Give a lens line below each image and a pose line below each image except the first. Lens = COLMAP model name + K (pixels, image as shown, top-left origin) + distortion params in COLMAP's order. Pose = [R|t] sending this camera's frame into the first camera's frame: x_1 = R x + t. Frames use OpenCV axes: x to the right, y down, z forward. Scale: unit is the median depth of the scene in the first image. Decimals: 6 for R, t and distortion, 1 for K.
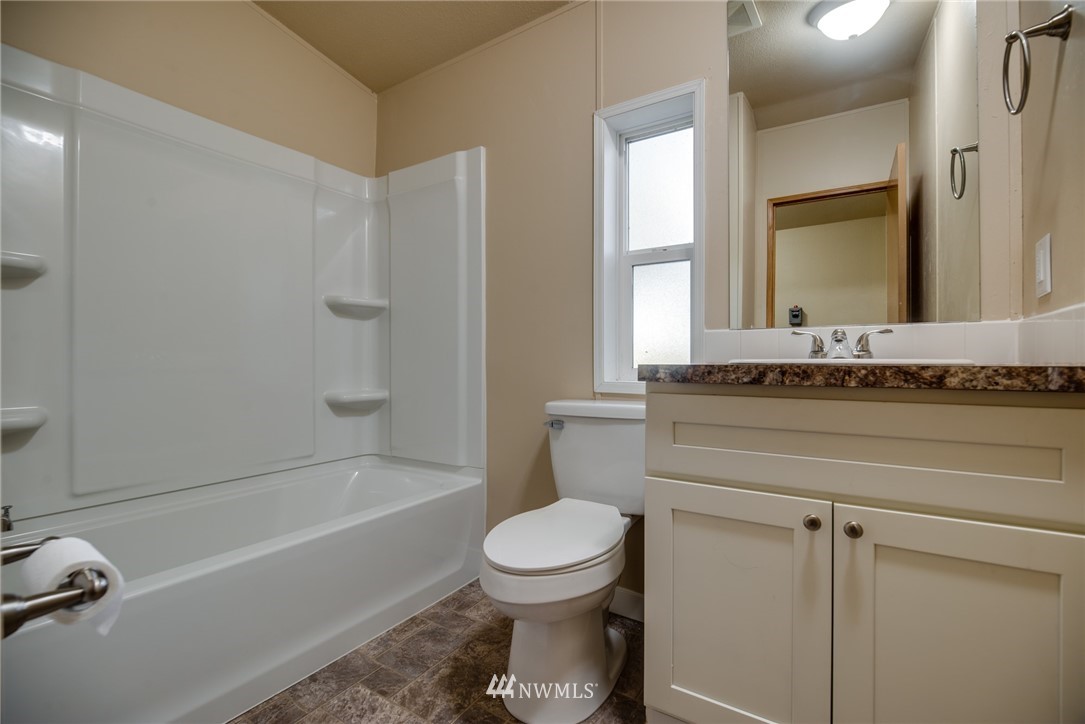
lens RADIAL K [[472.8, 0, 543.7], [0, 472.8, 359.2], [0, 0, 1]] dist [-0.013797, -0.000920]
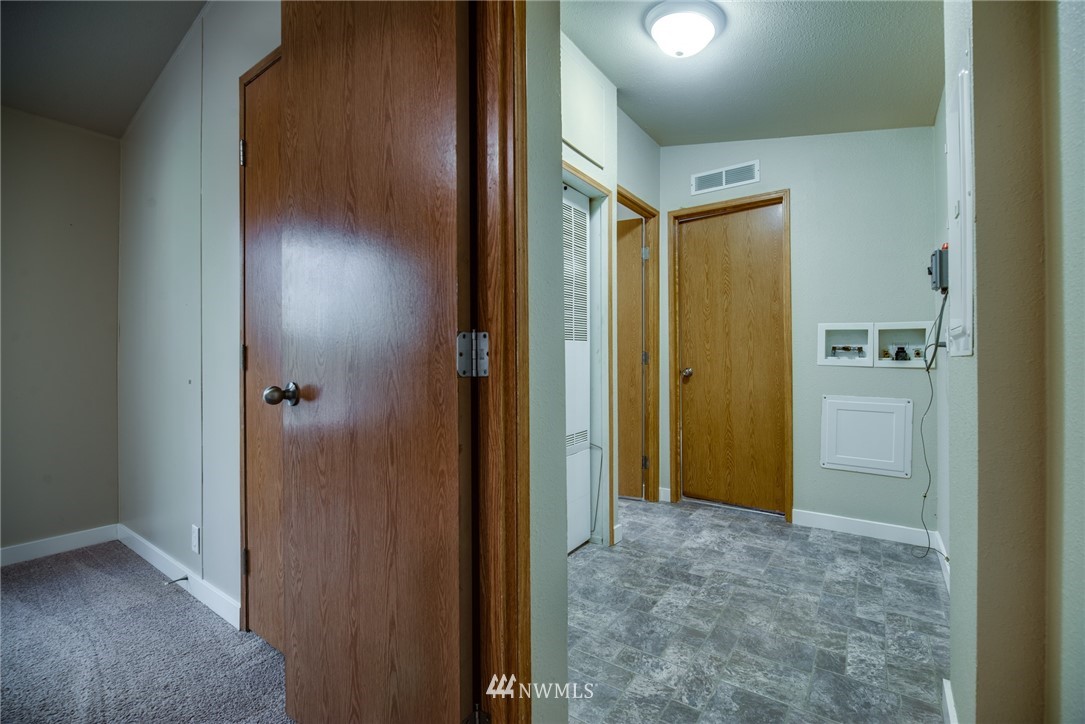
lens RADIAL K [[472.8, 0, 540.8], [0, 472.8, 356.4], [0, 0, 1]] dist [-0.013797, -0.000920]
pose [[0.048421, -0.001710, 0.998826, -1.622238], [0.003442, 0.999993, 0.001545, -0.100163], [-0.998821, 0.003363, 0.048427, 1.740040]]
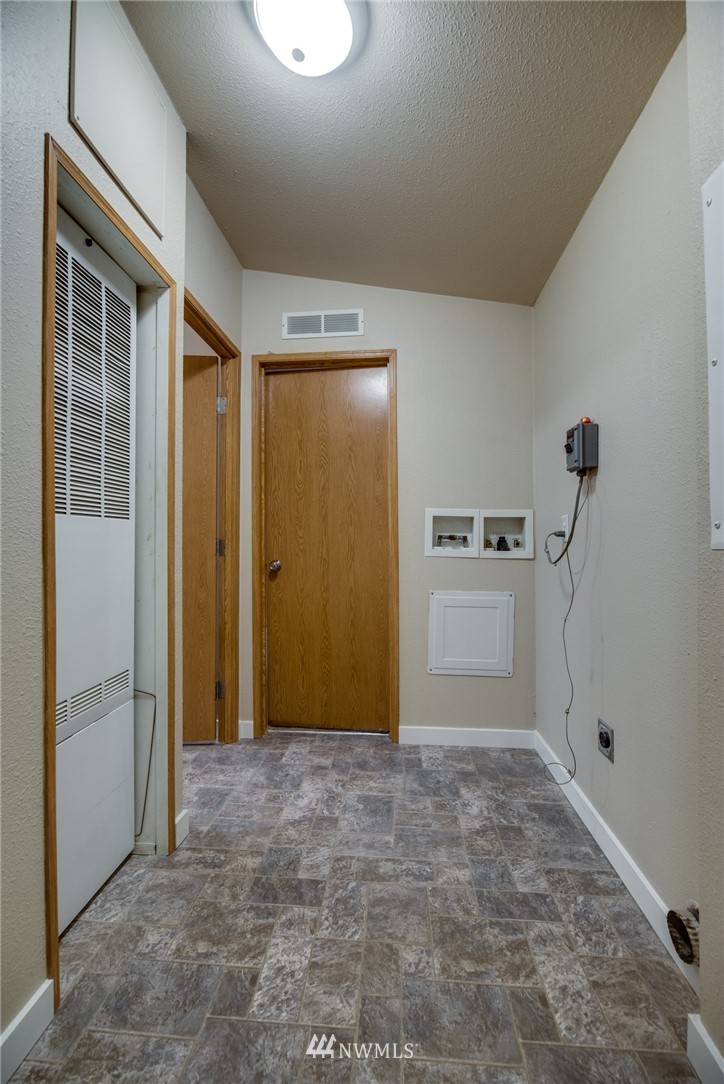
lens RADIAL K [[472.1, 0, 359.5], [0, 472.1, 541.1], [0, 0, 1]] dist [-0.010873, -0.000912]
pose [[-0.465873, 0.002995, 0.884847, -0.927424], [-0.002021, 0.999988, -0.004449, -0.103758], [-0.884849, -0.003861, -0.465861, 1.680108]]
